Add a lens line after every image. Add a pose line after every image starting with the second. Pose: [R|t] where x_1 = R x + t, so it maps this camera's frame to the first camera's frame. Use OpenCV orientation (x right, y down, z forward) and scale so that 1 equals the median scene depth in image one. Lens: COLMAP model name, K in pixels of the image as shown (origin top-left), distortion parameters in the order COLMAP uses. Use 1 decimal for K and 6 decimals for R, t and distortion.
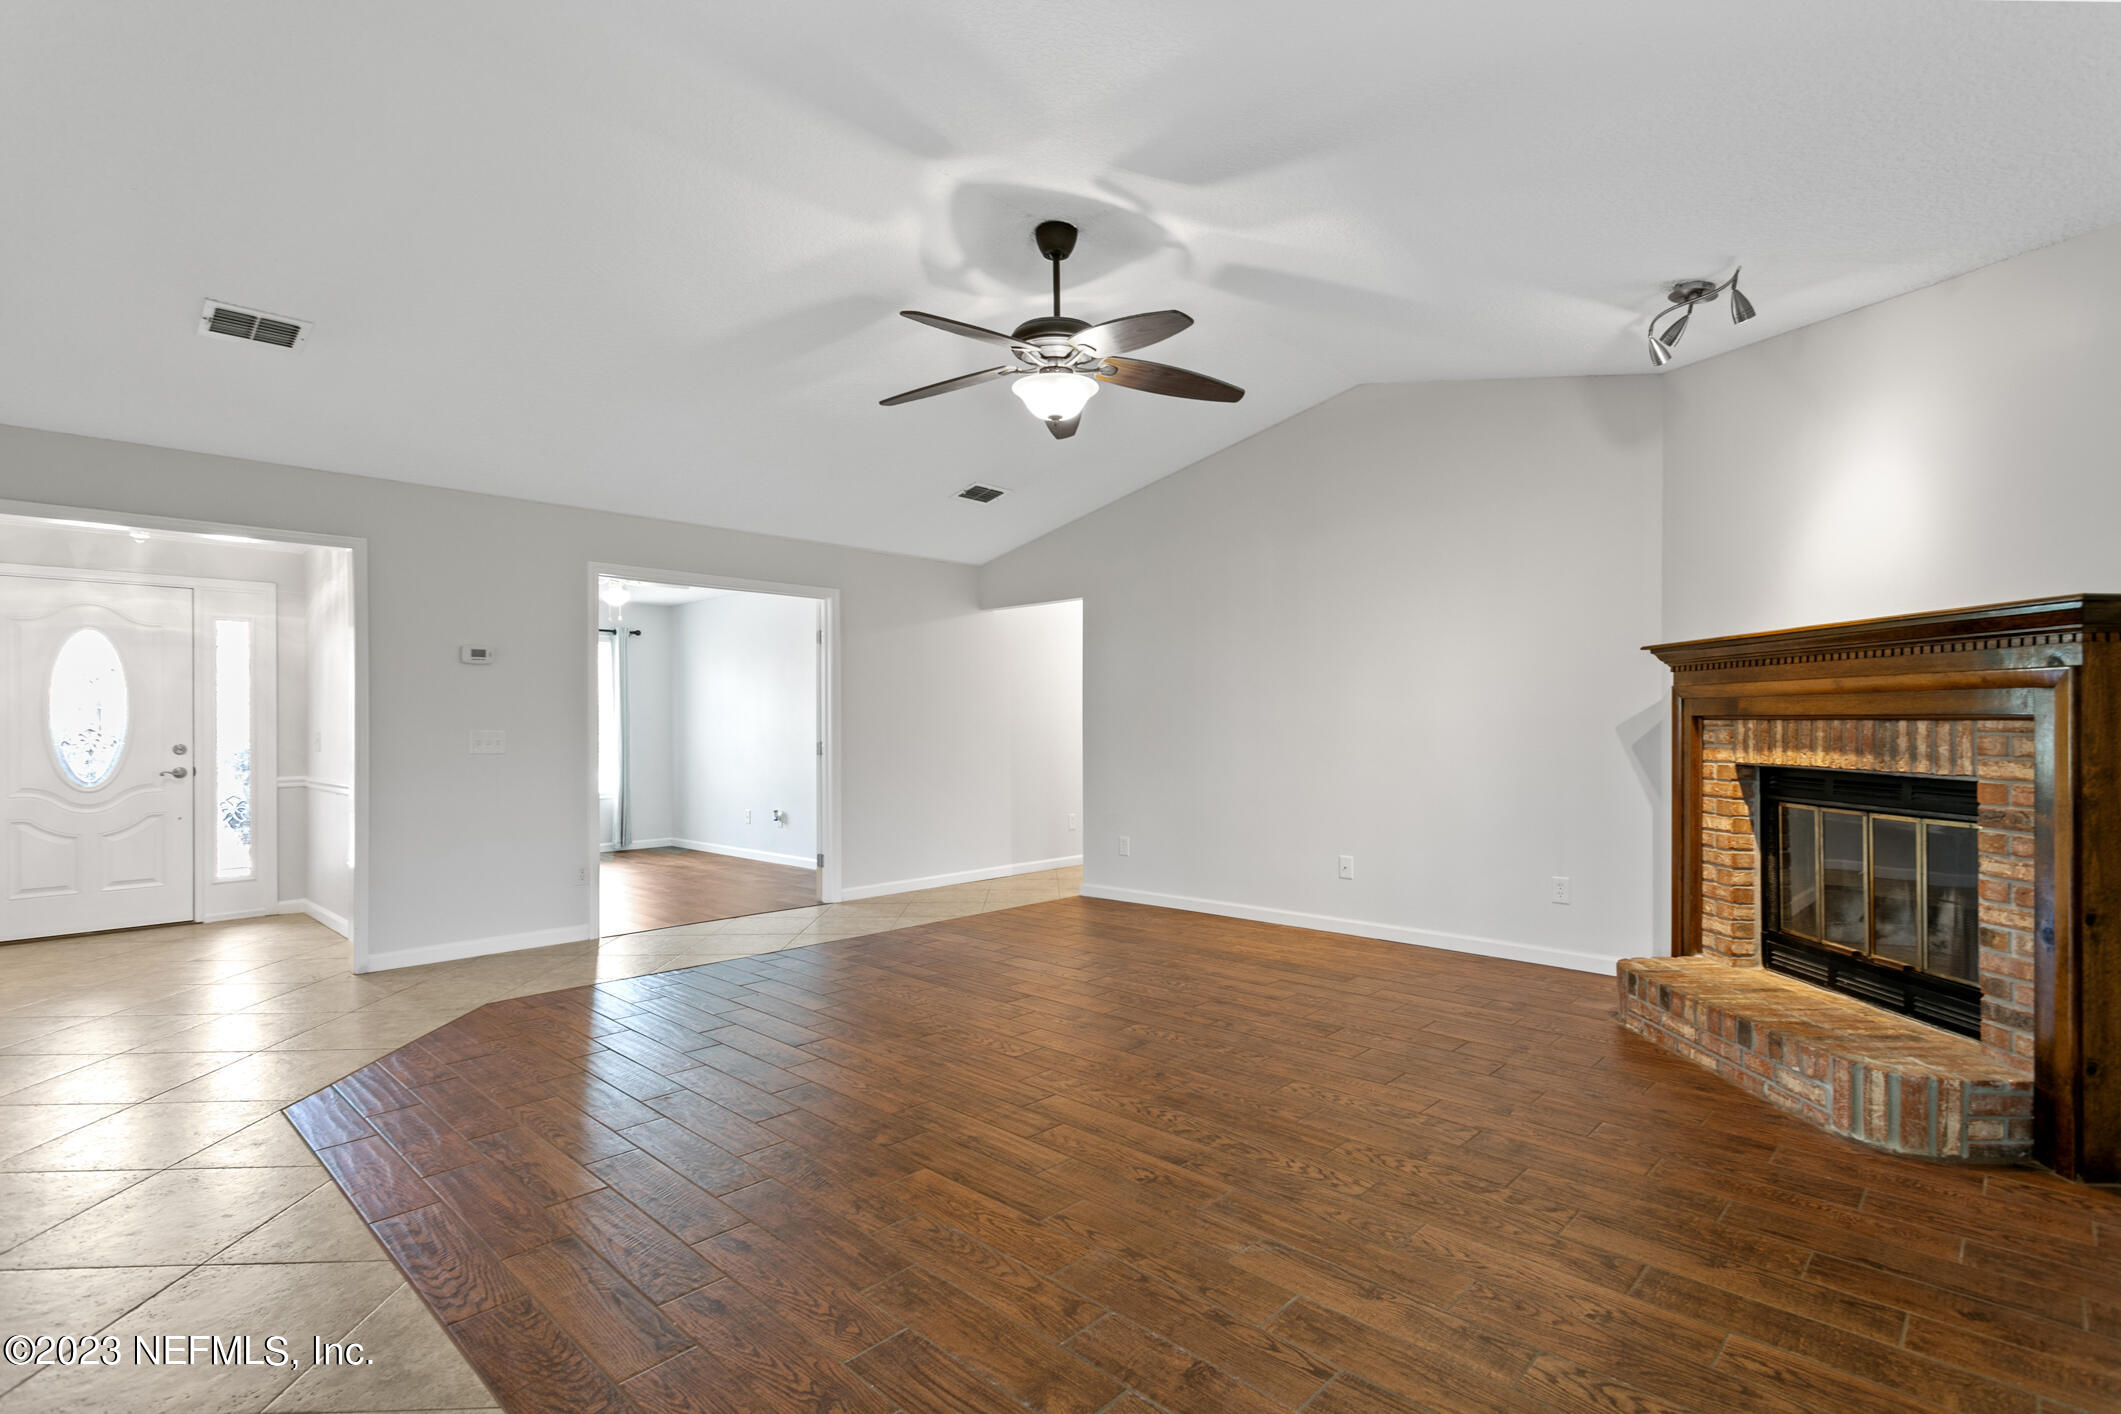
lens RADIAL K [[1035.0, 0, 1059.1], [0, 1035.0, 714.8], [0, 0, 1]] dist [-0.002078, 0.000264]
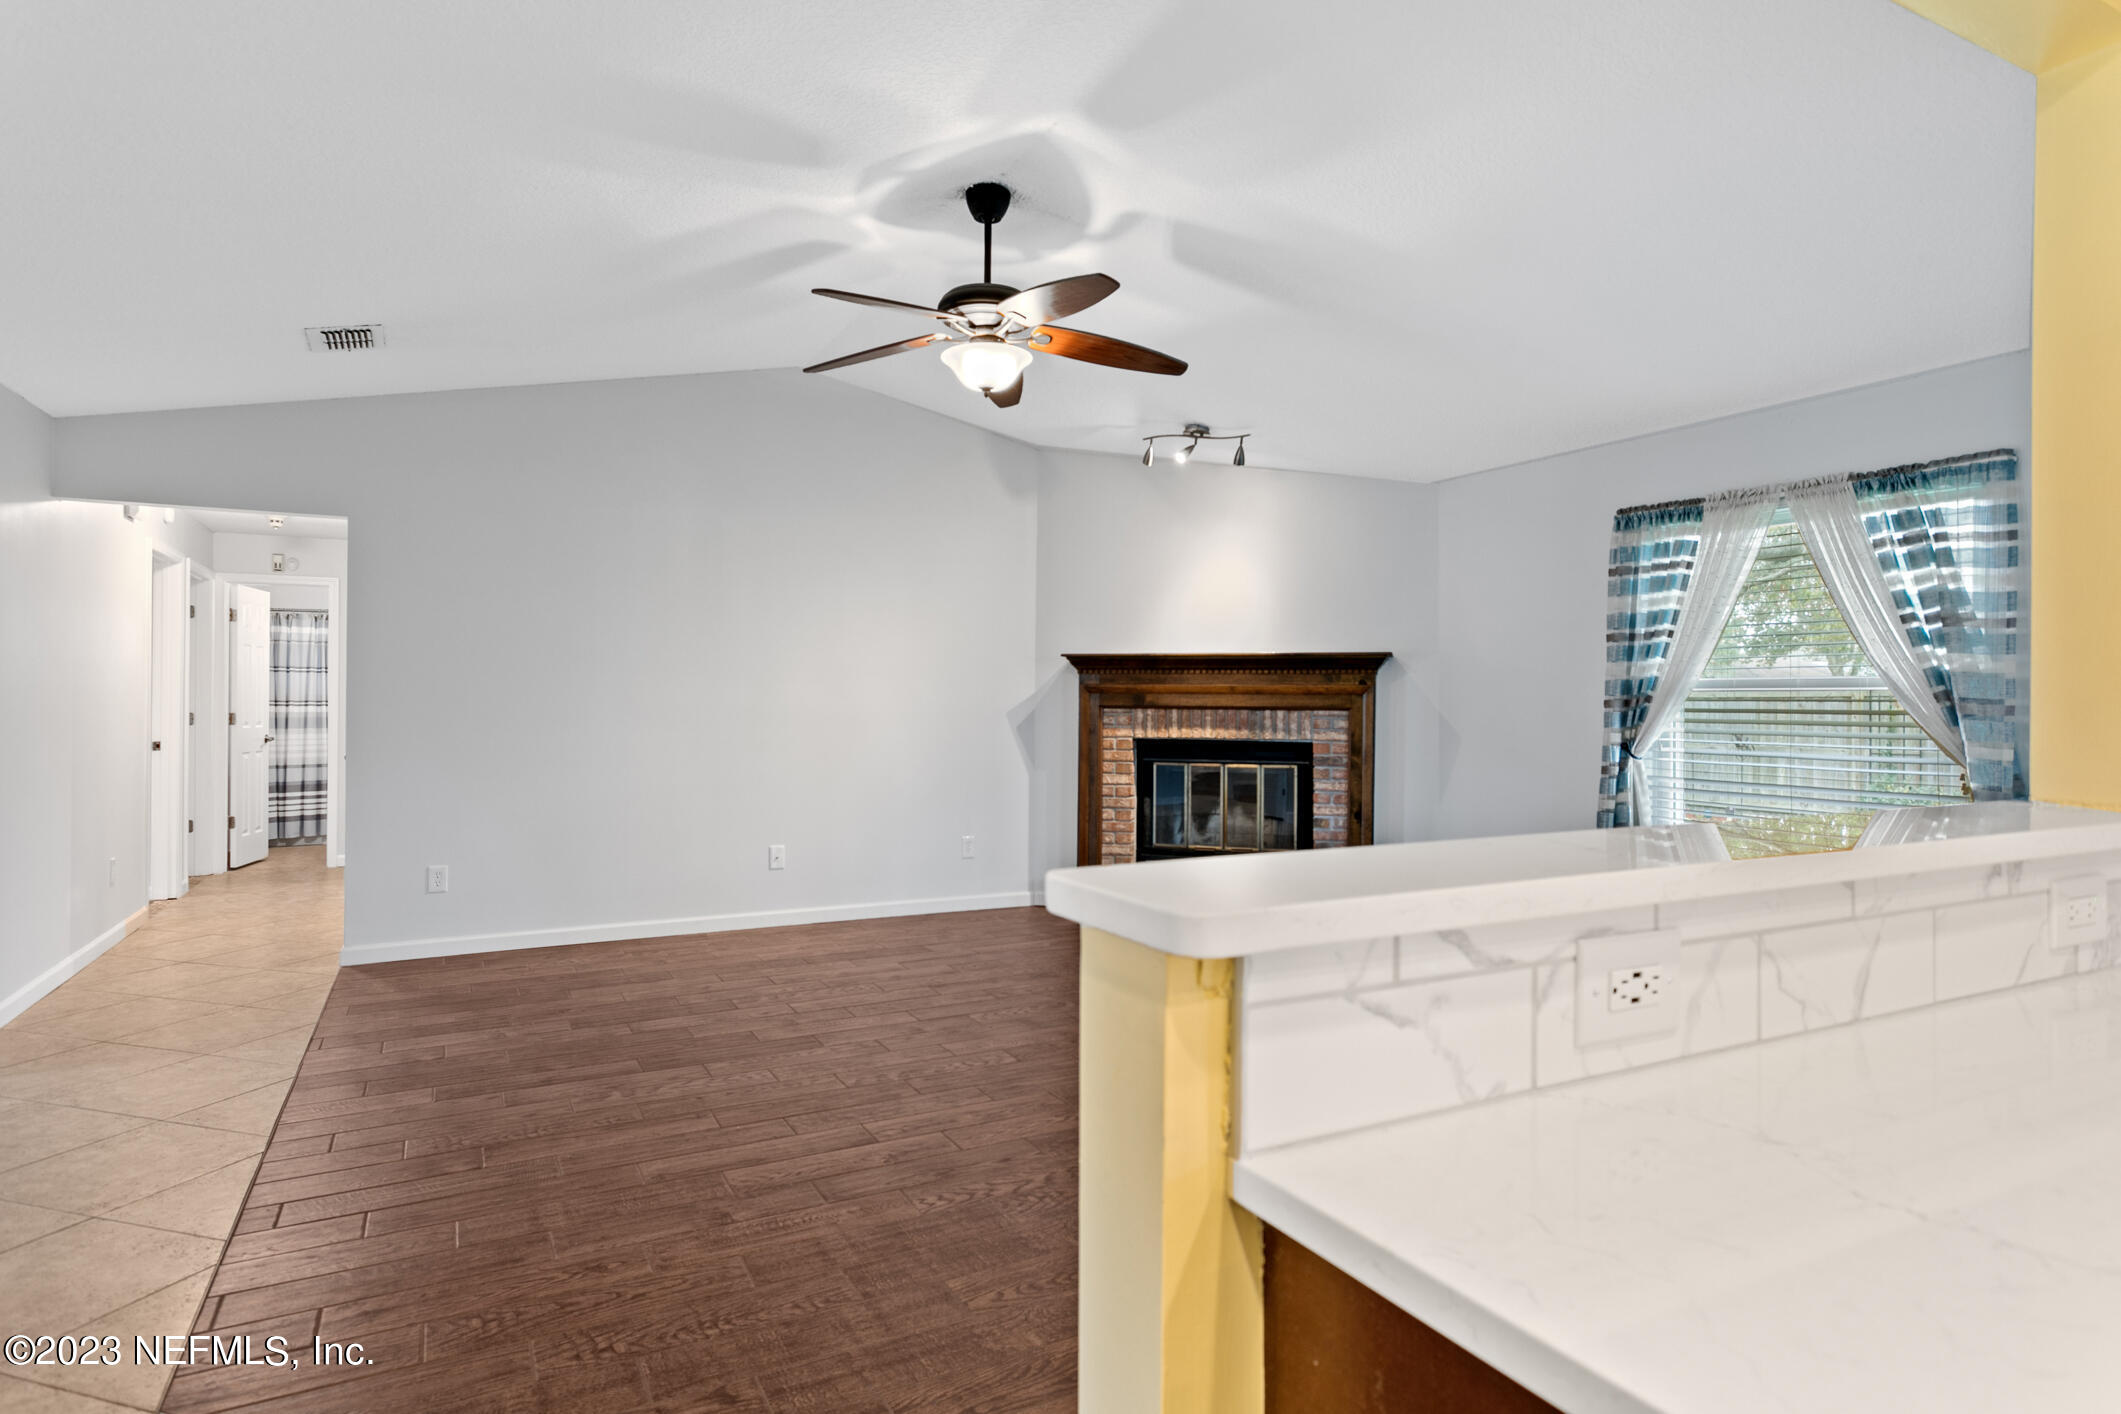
lens RADIAL K [[1170.0, 0, 1060.7], [0, 1170.0, 707.7], [0, 0, 1]] dist [-0.002671, -0.000042]
pose [[0.301188, 0.002011, 0.953563, -1.060925], [-0.012919, 0.999915, 0.001972, 0.001846], [-0.953477, -0.012913, 0.301189, 0.641552]]
